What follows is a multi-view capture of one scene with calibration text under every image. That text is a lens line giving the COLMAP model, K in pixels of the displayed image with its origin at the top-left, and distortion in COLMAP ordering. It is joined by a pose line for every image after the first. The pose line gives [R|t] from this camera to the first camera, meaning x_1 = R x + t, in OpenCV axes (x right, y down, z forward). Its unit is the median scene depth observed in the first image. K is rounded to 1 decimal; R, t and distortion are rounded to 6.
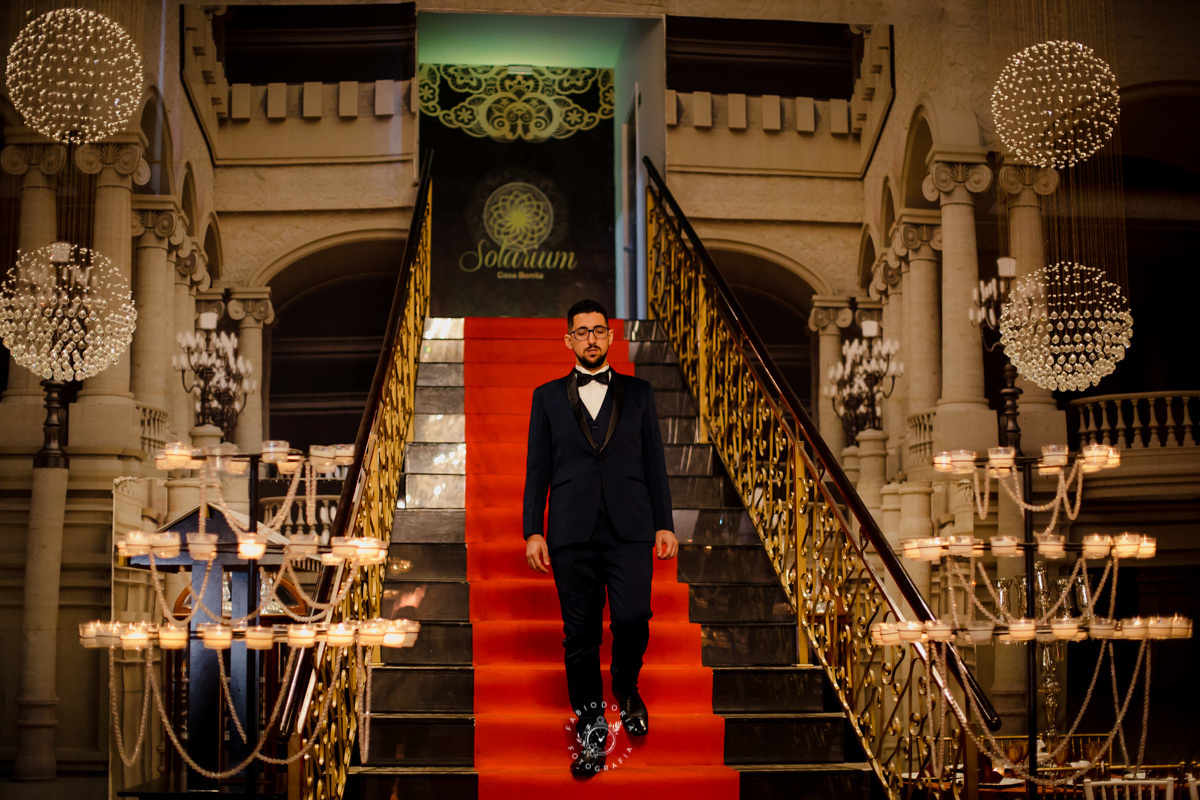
lens RADIAL K [[1725.1, 0, 600.0], [0, 1725.1, 400.0], [0, 0, 1]] dist [-0.126751, 0.041218]
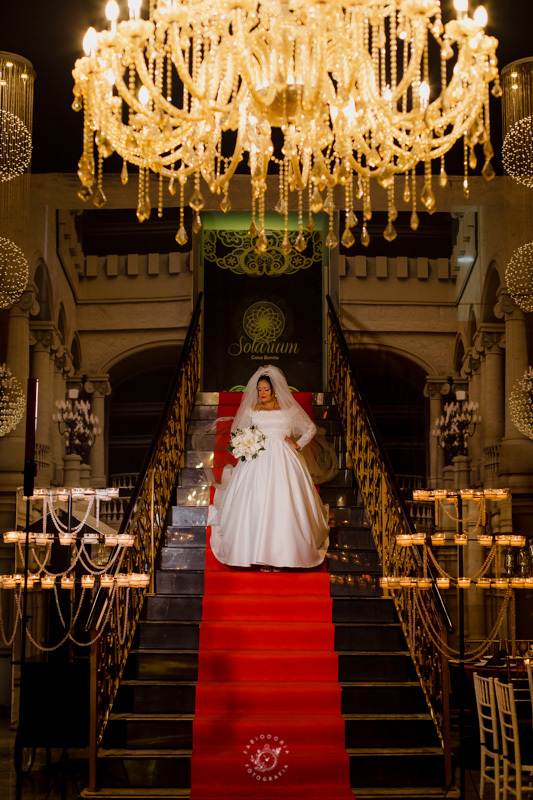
lens RADIAL K [[1179.2, 0, 266.5], [0, 1179.2, 400.0], [0, 0, 1]] dist [-0.036130, 0.025895]
pose [[0.996174, -0.004204, -0.087296, 0.068132], [0.003704, 0.999976, -0.005884, -0.030907], [0.087319, 0.005538, 0.996165, -0.166684]]
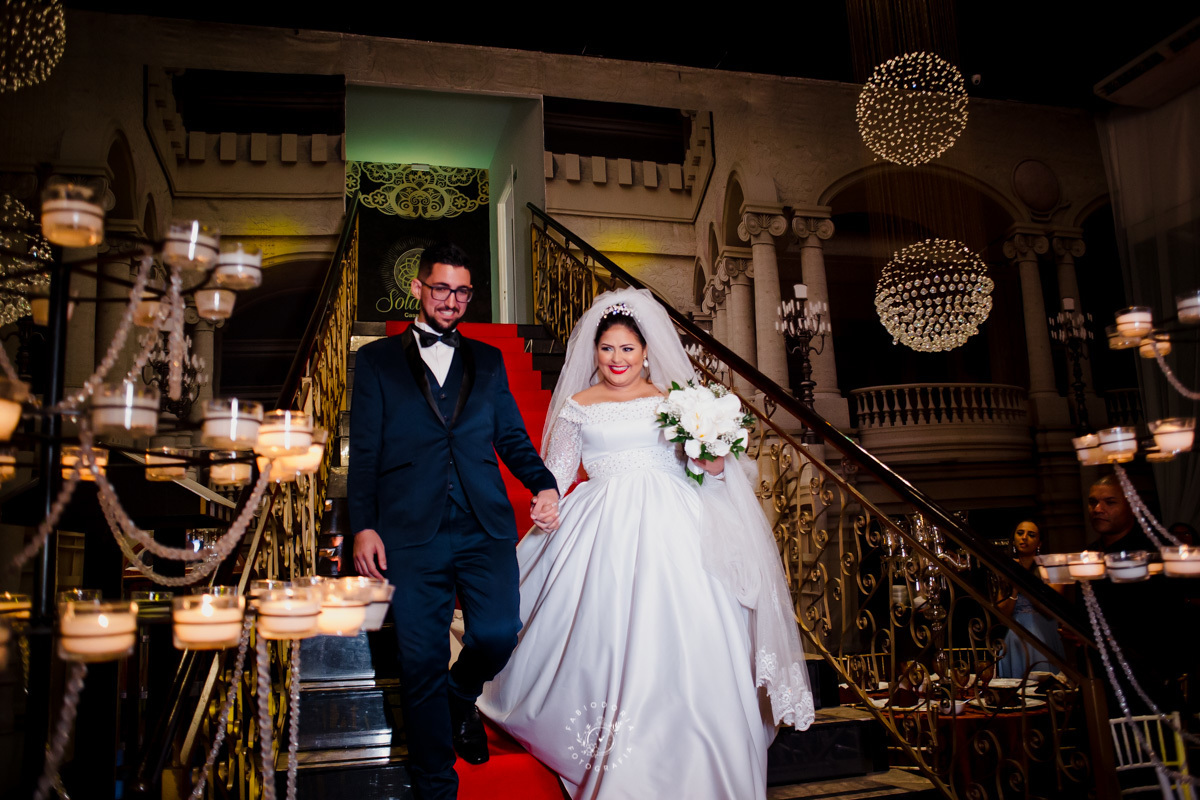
lens RADIAL K [[952.6, 0, 600.0], [0, 952.6, 400.0], [0, 0, 1]] dist [-0.110243, 0.122848]
pose [[0.986396, -0.009311, 0.164125, -0.038695], [0.017076, 0.998797, -0.045966, 0.038669], [-0.163499, 0.048143, 0.985368, 0.307551]]
